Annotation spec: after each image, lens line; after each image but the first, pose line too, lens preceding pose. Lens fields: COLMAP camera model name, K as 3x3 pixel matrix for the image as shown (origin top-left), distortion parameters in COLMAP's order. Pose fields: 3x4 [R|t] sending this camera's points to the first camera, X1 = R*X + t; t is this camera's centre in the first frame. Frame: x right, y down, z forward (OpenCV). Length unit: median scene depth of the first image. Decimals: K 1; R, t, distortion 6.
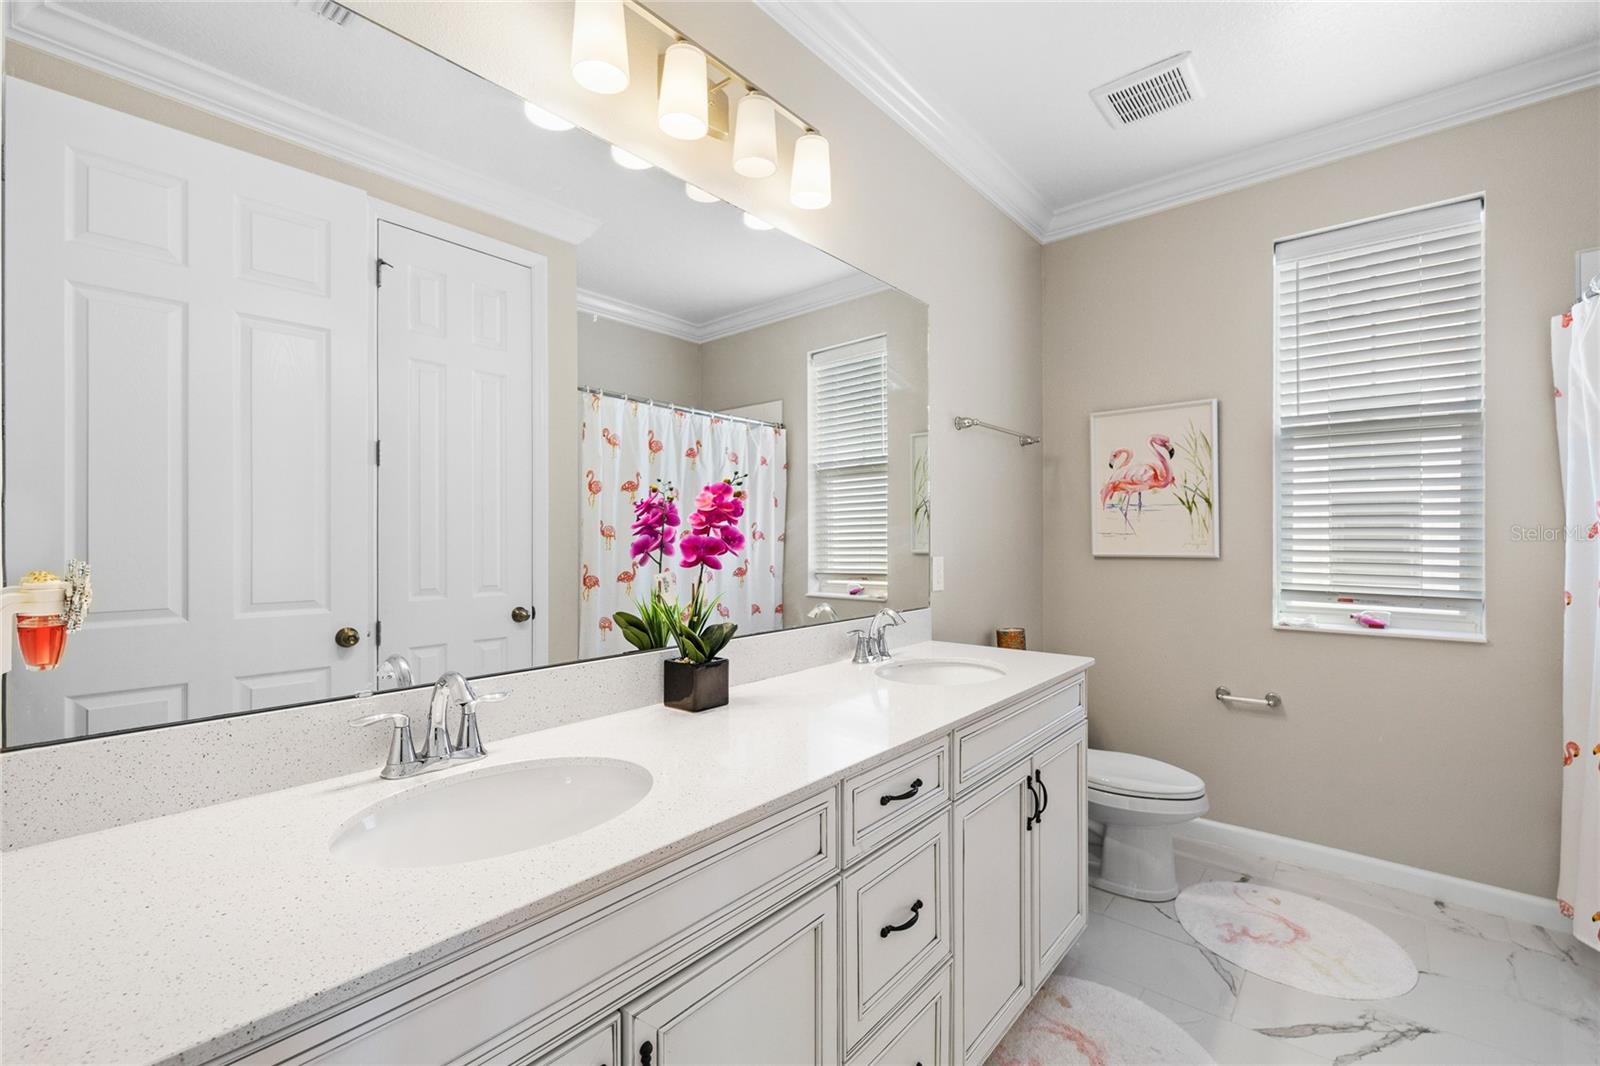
lens RADIAL K [[673.8, 0, 798.1], [0, 673.8, 542.7], [0, 0, 1]] dist [-0.001632, -0.000294]
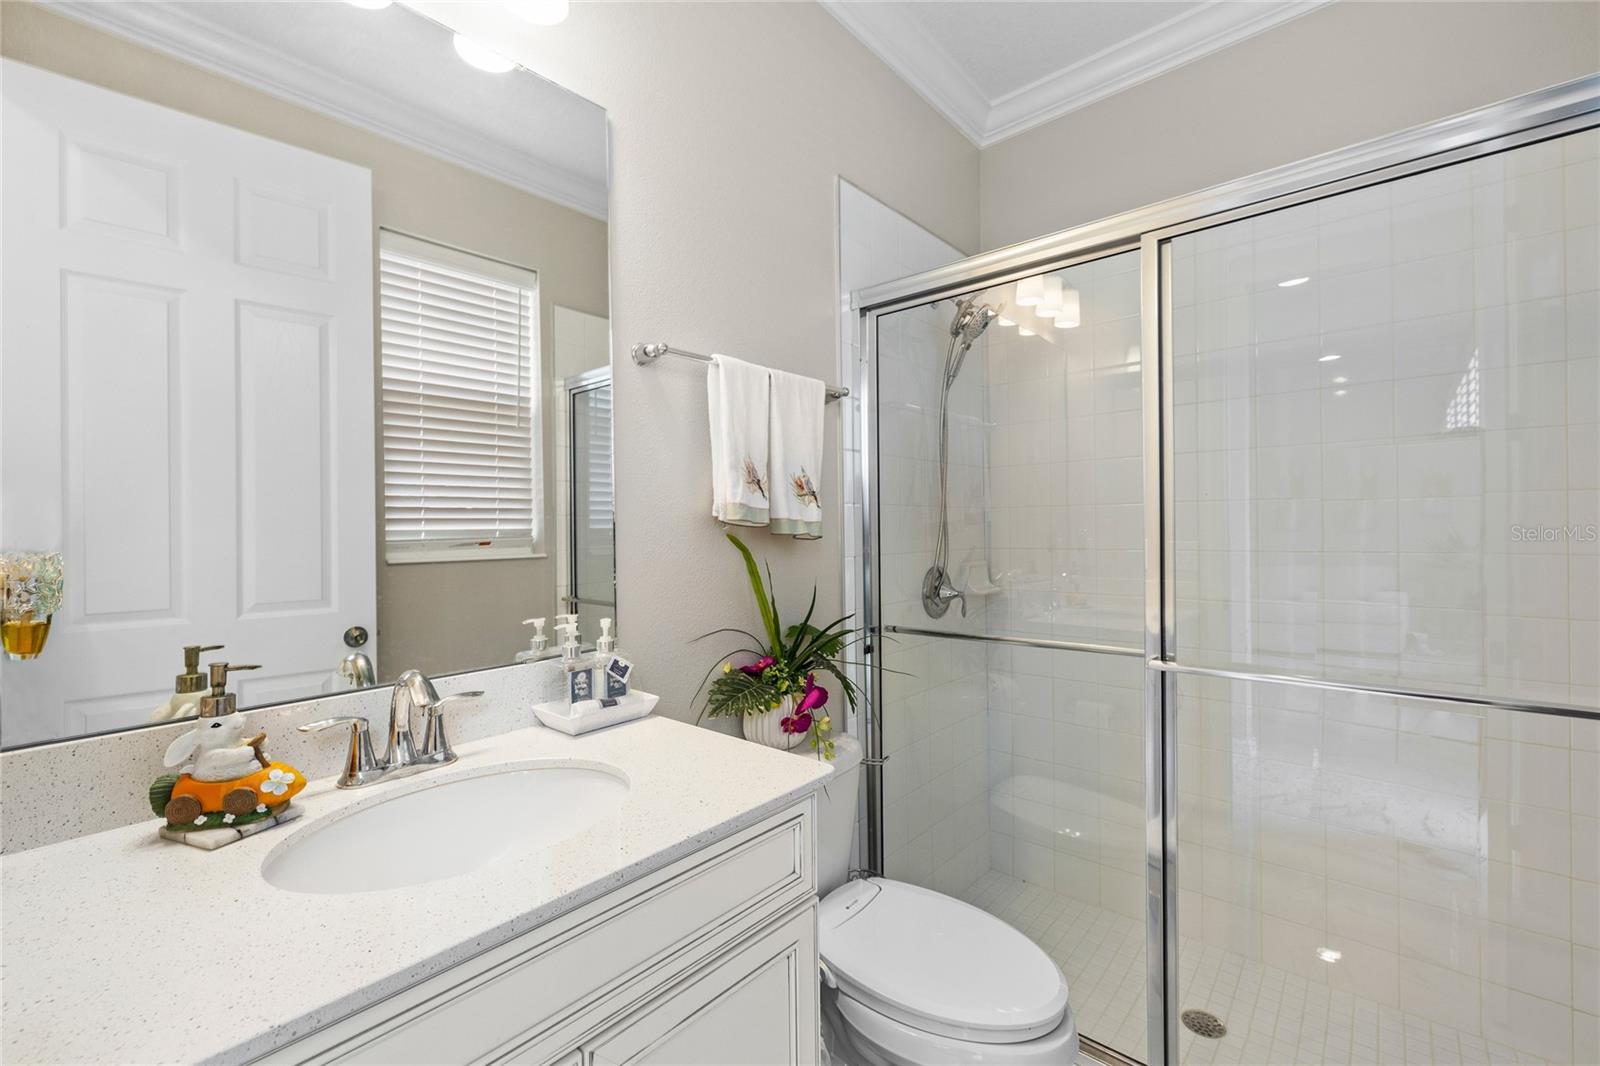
lens RADIAL K [[673.8, 0, 845.5], [0, 673.8, 524.7], [0, 0, 1]] dist [-0.001632, -0.000294]
pose [[0.999595, -0.011051, 0.026222, 0.080939], [0.011106, 0.999936, -0.001967, 0.000159], [-0.026198, 0.002257, 0.999654, 0.096875]]
